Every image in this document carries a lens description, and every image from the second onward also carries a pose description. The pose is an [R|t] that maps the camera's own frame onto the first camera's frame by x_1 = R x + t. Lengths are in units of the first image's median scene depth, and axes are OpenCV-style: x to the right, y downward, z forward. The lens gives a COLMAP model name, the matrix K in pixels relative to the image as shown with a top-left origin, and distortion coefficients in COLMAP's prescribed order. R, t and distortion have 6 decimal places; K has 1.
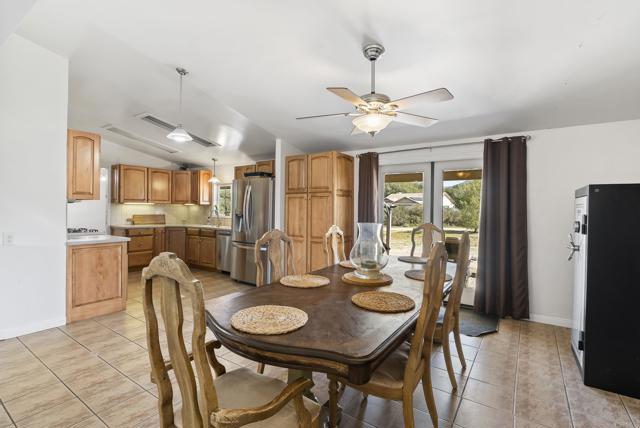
lens RADIAL K [[304.6, 0, 320.3], [0, 304.6, 212.1], [0, 0, 1]] dist [-0.001263, -0.000613]
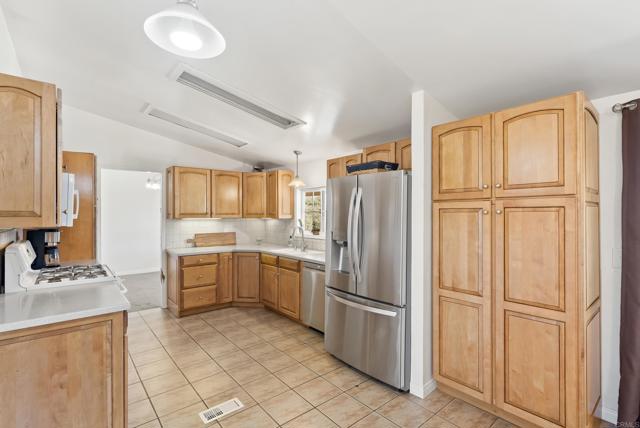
lens RADIAL K [[304.6, 0, 319.5], [0, 304.6, 213.8], [0, 0, 1]] dist [-0.001263, -0.000613]
pose [[0.963471, -0.013614, -0.267466, -0.144440], [0.010557, 0.999862, -0.012865, -0.032889], [0.267604, 0.009571, 0.963482, 0.434372]]
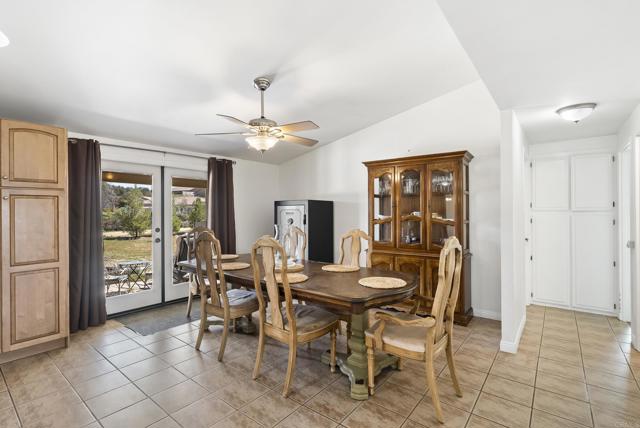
lens RADIAL K [[304.6, 0, 319.2], [0, 304.6, 213.6], [0, 0, 1]] dist [-0.001263, -0.000613]
pose [[0.078187, -0.016688, 0.996799, -0.475371], [0.018524, 0.999712, 0.015284, -0.011206], [-0.996767, 0.017269, 0.078474, 0.323079]]
